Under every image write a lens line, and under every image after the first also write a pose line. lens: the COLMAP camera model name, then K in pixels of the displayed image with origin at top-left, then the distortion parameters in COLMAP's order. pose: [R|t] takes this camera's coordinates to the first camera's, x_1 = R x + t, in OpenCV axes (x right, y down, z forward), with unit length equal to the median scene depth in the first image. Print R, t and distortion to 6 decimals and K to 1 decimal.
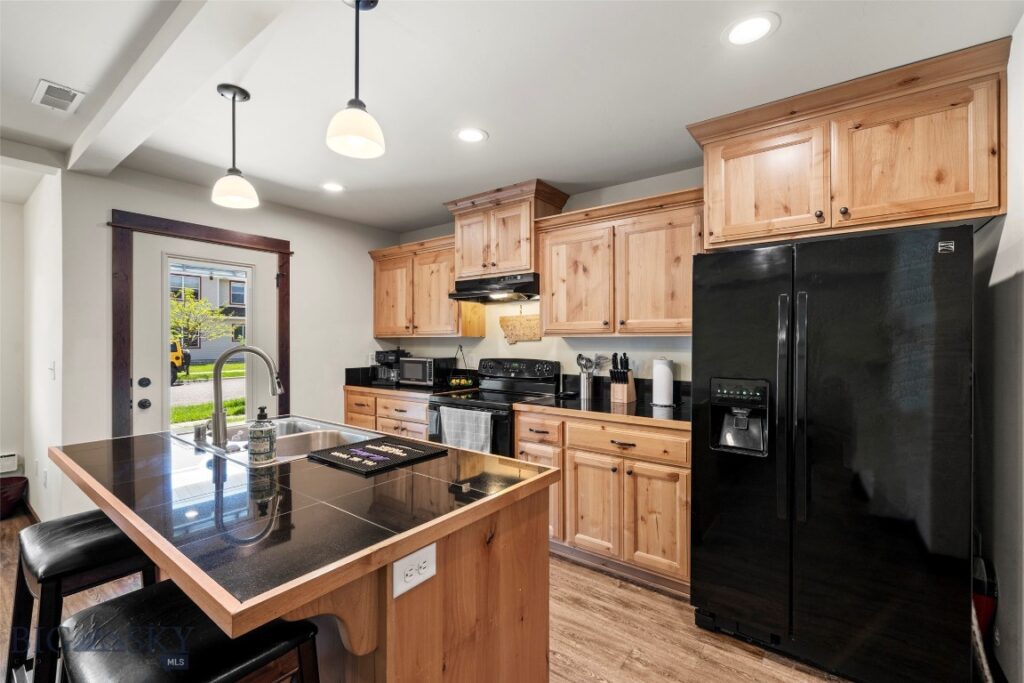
lens RADIAL K [[441.1, 0, 510.7], [0, 441.1, 340.0], [0, 0, 1]] dist [0.001290, 0.000055]
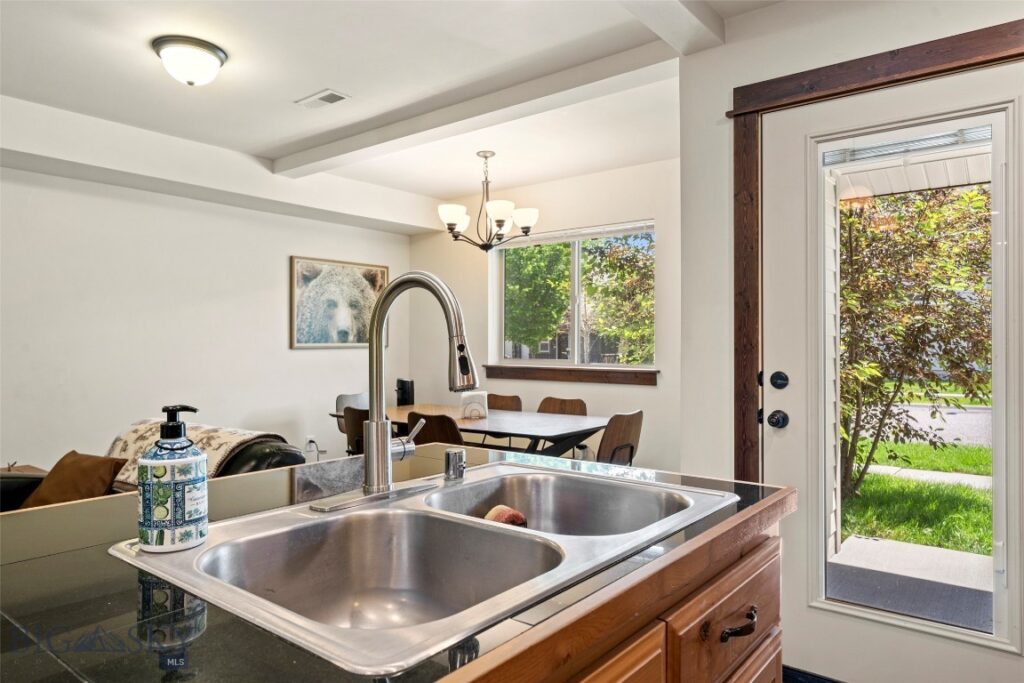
lens RADIAL K [[662.9, 0, 512.0], [0, 662.9, 341.5], [0, 0, 1]] dist [-0.002883, -0.001034]
pose [[-0.027618, -0.003579, -0.999612, 0.009722], [0.002358, 0.999991, -0.003645, 0.048466], [0.999616, -0.002458, -0.027609, 0.673178]]
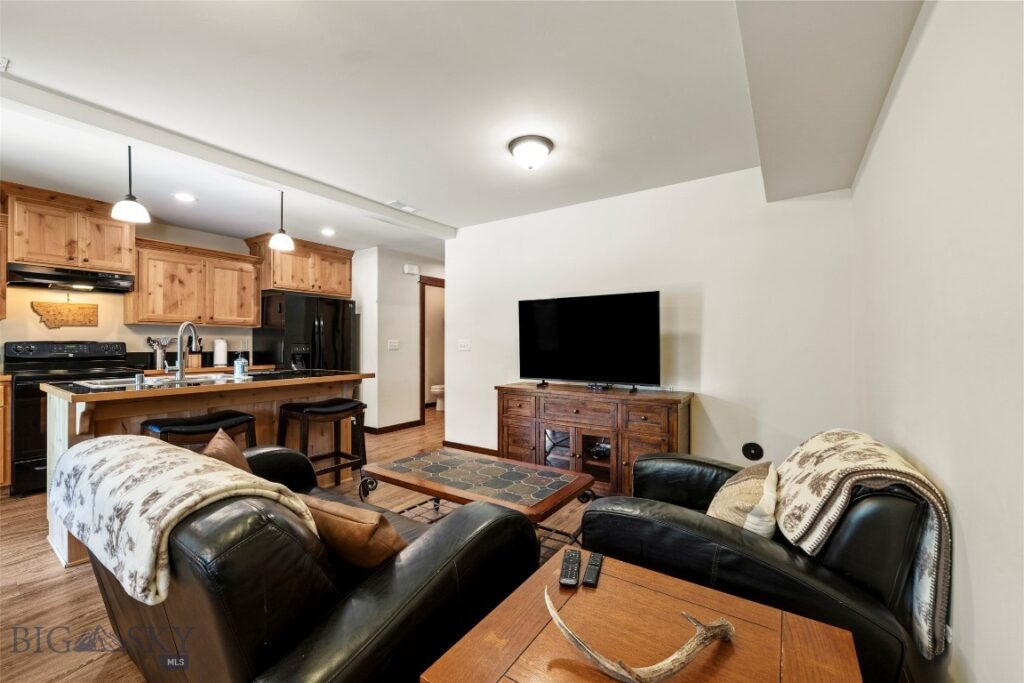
lens RADIAL K [[407.3, 0, 512.0], [0, 407.3, 341.5], [0, 0, 1]] dist [-0.001742, 0.000042]
pose [[-0.046329, 0.005444, 0.998911, -1.303909], [-0.002264, 0.999982, -0.005555, 0.056051], [-0.998924, -0.002518, -0.046316, -0.104113]]
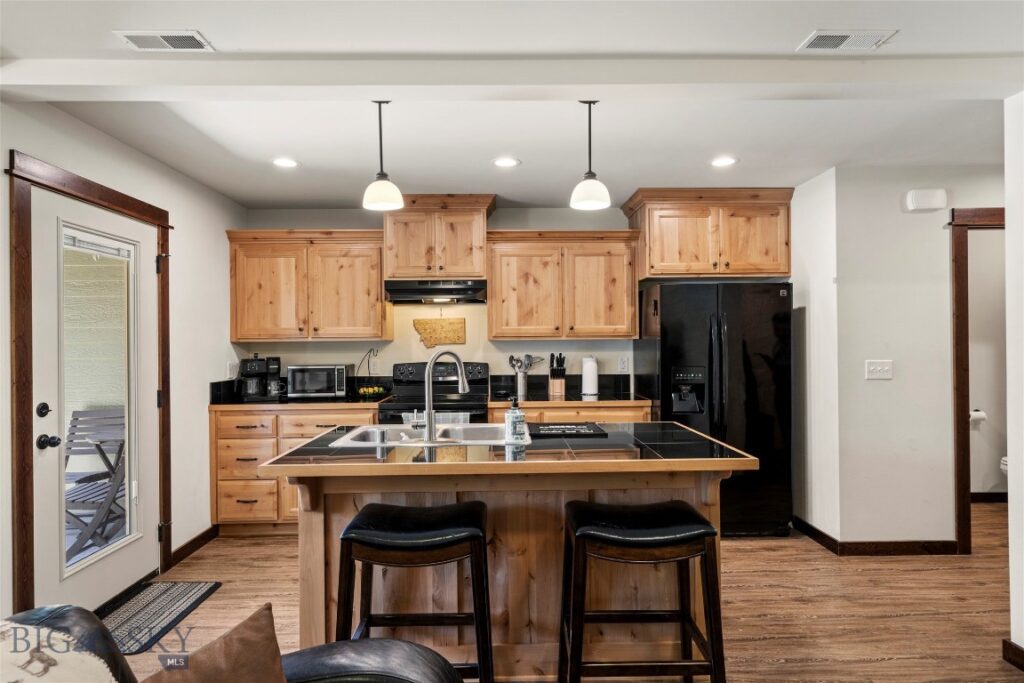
lens RADIAL K [[572.6, 0, 508.9], [0, 572.6, 341.3], [0, 0, 1]] dist [0.005091, 0.001028]
pose [[0.786281, -0.005374, 0.617846, -0.794769], [0.007853, 0.999968, -0.001296, -0.002048], [-0.617819, 0.005871, 0.786298, -0.125062]]
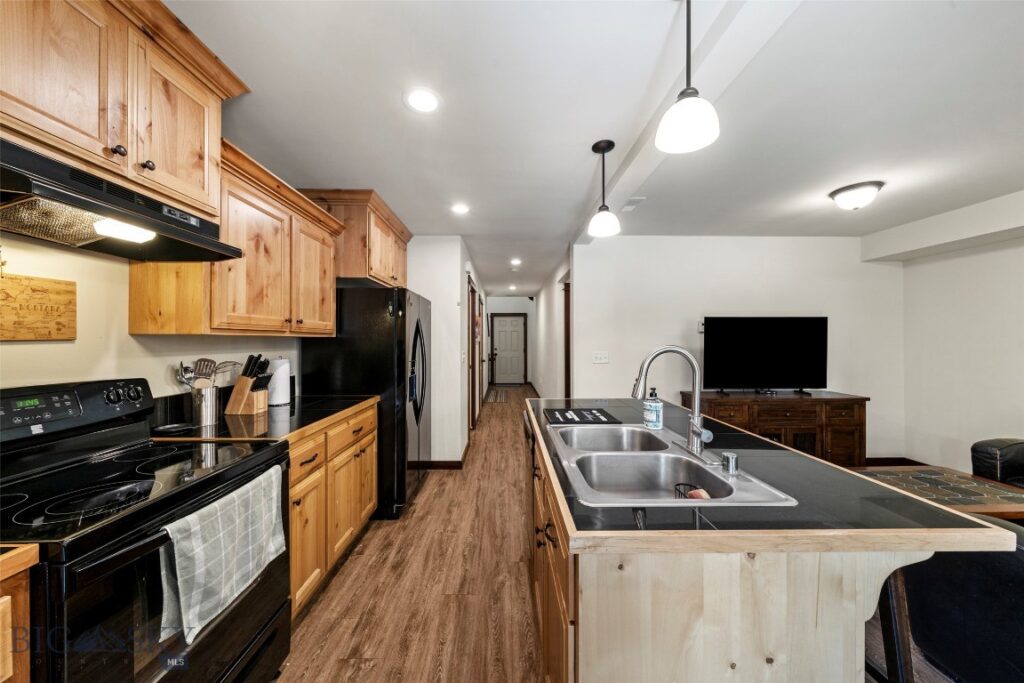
lens RADIAL K [[350.7, 0, 511.8], [0, 350.7, 338.6], [0, 0, 1]] dist [-0.006833, 0.000046]
pose [[-0.615277, 0.003476, 0.788303, -0.583190], [-0.000630, 0.999988, -0.004901, 0.001066], [-0.788310, -0.003512, -0.615268, 1.022887]]
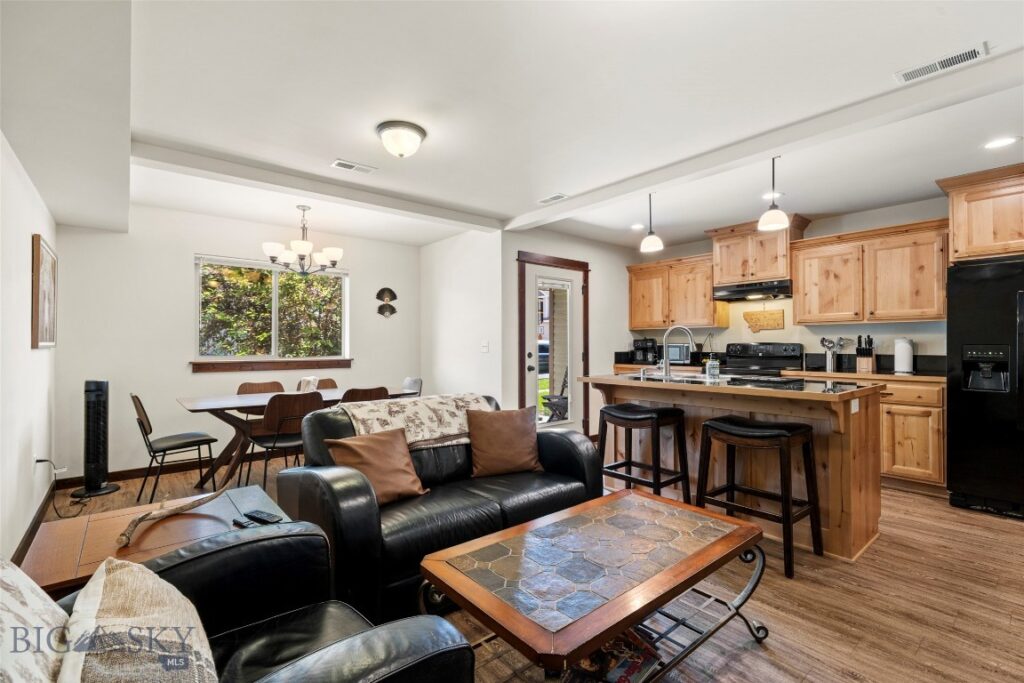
lens RADIAL K [[459.9, 0, 507.9], [0, 459.9, 341.7], [0, 0, 1]] dist [0.000299, 0.000009]
pose [[0.973201, -0.003608, -0.229927, -0.506038], [0.002865, 0.999990, -0.003565, 0.050803], [0.229938, 0.002811, 0.973201, -0.657937]]
